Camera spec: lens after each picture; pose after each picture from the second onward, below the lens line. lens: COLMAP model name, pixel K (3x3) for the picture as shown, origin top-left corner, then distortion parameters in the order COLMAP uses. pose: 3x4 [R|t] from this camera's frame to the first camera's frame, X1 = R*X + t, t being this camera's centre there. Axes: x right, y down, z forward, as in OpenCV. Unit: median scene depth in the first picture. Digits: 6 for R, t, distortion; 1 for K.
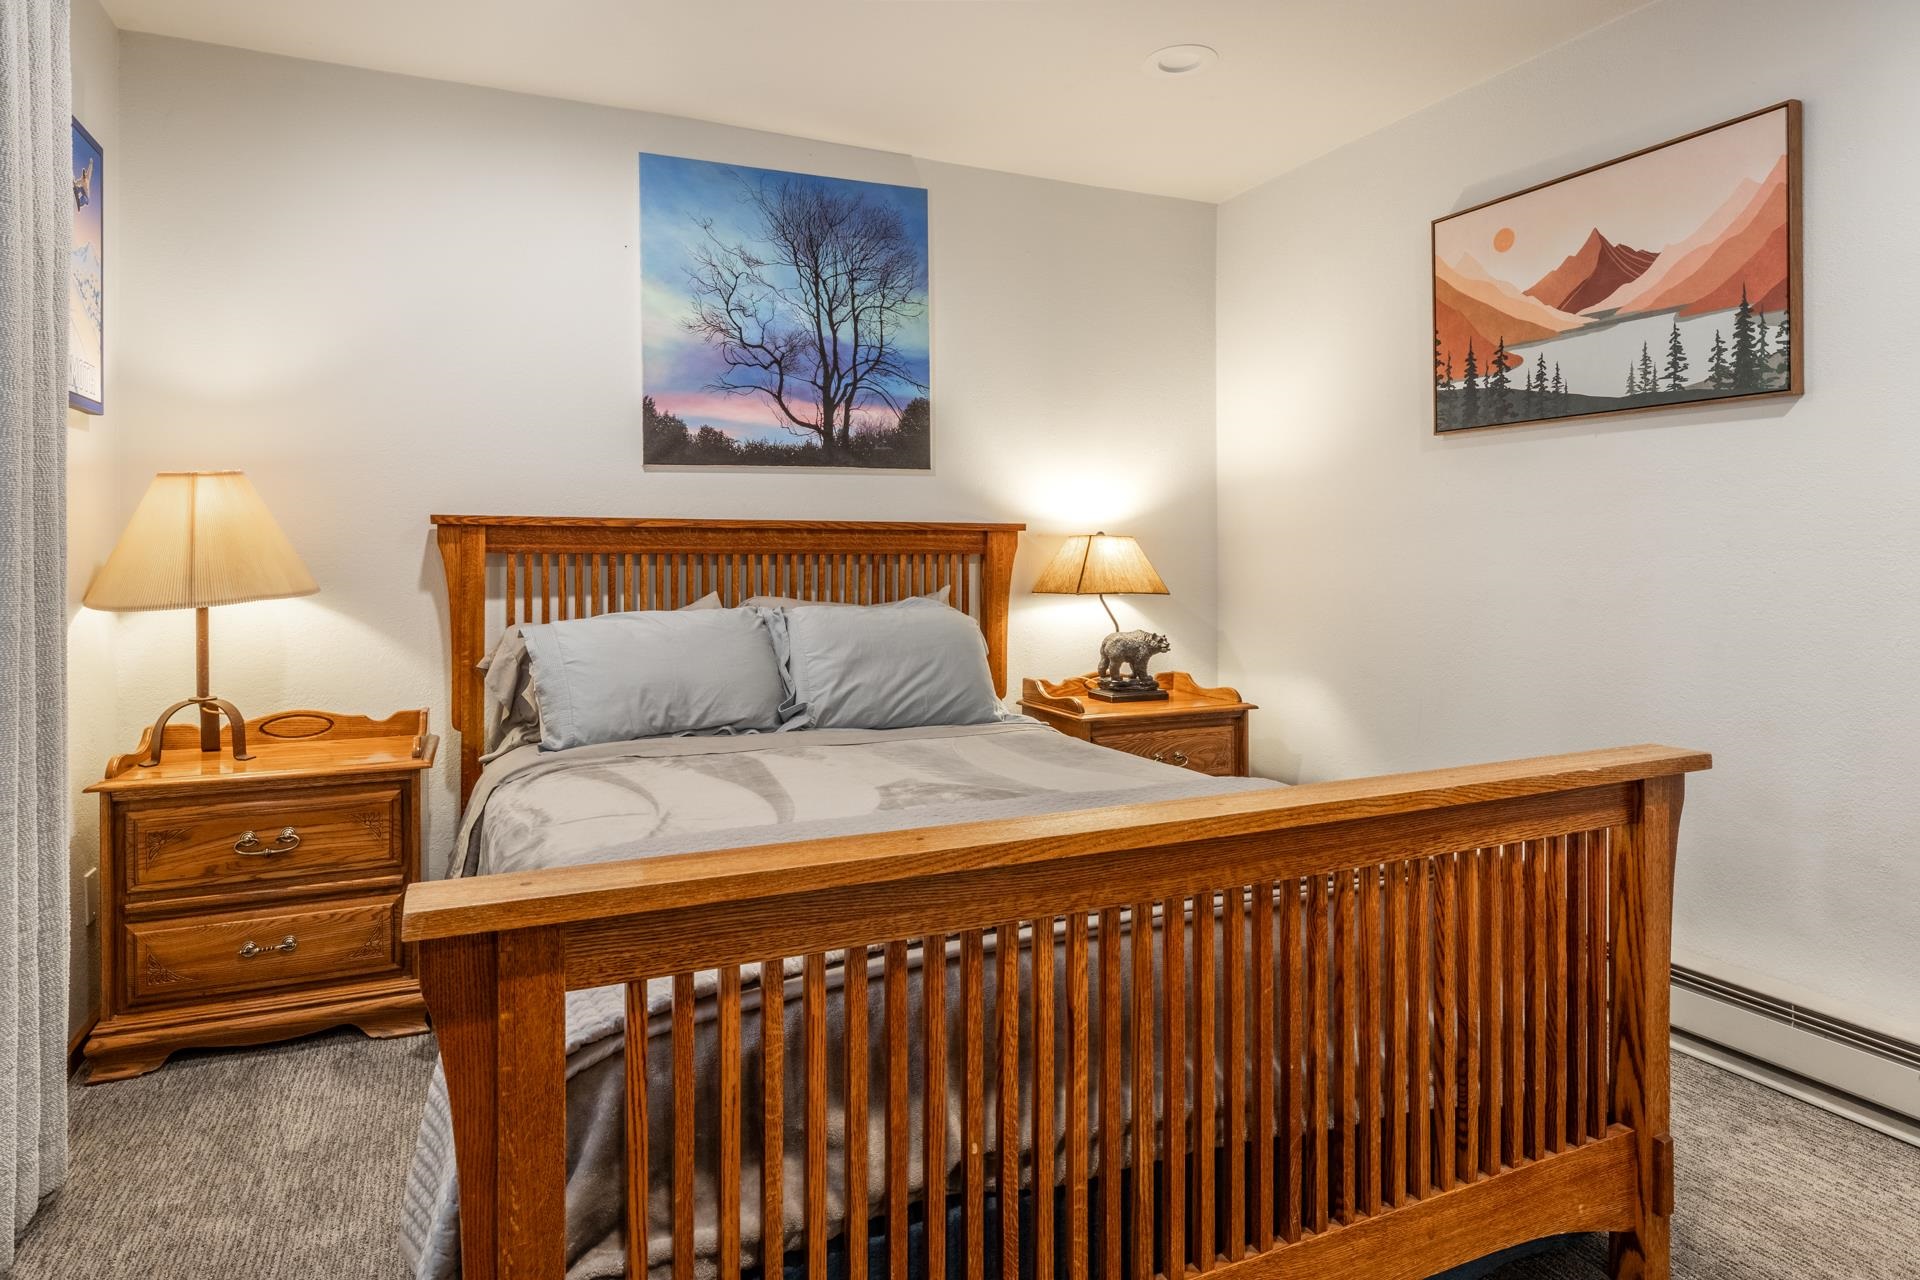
lens RADIAL K [[1079.6, 0, 953.8], [0, 1079.6, 531.3], [0, 0, 1]] dist [0.000168, 0.000048]
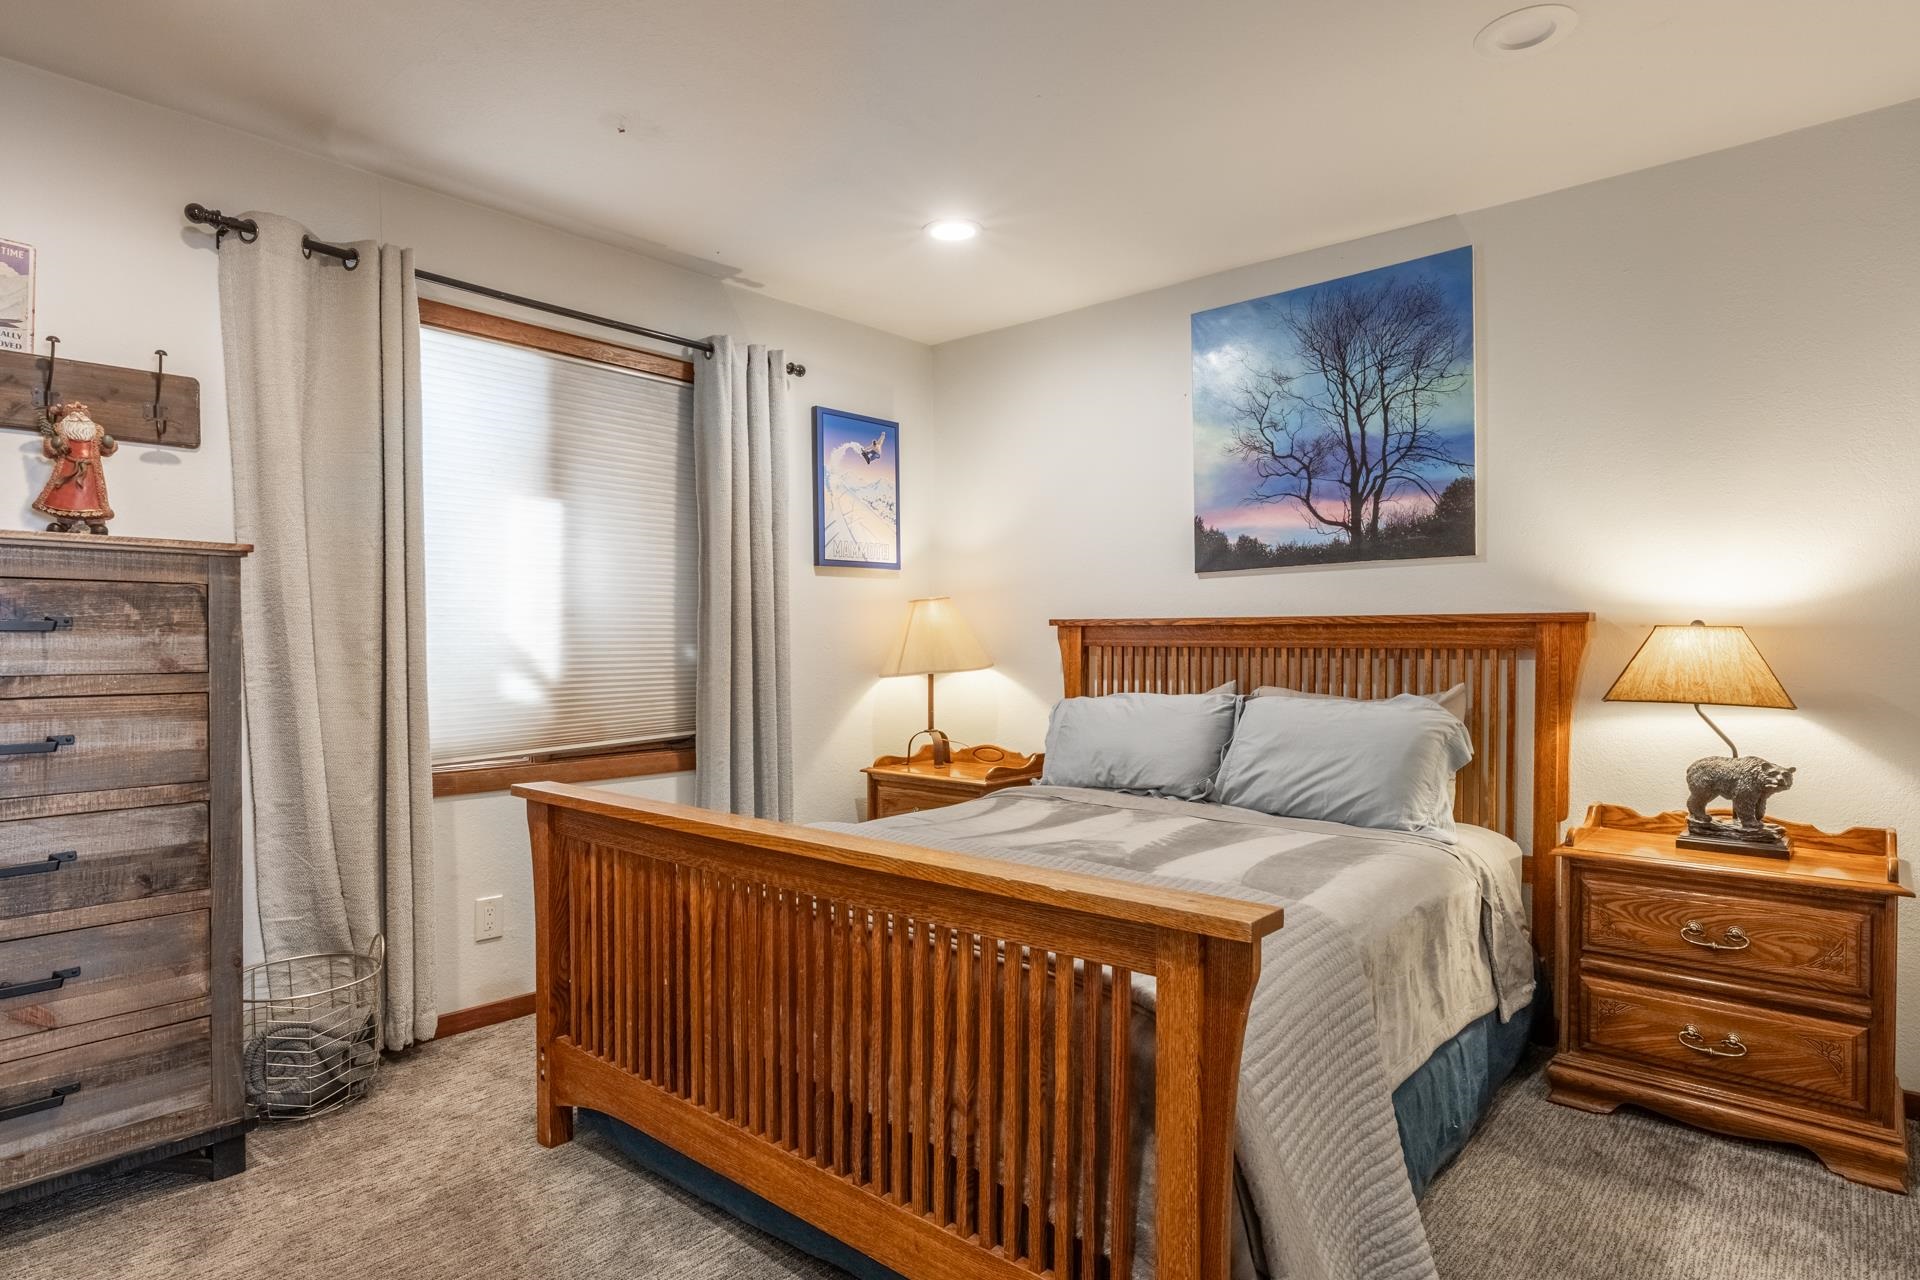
lens RADIAL K [[1024.0, 0, 942.0], [0, 1024.0, 635.0], [0, 0, 1]] dist [-0.001808, -0.000720]
pose [[0.426913, -0.004779, -0.904280, 0.656516], [0.018376, 0.999825, 0.003392, -0.001759], [0.904106, -0.018065, 0.426927, 0.266479]]
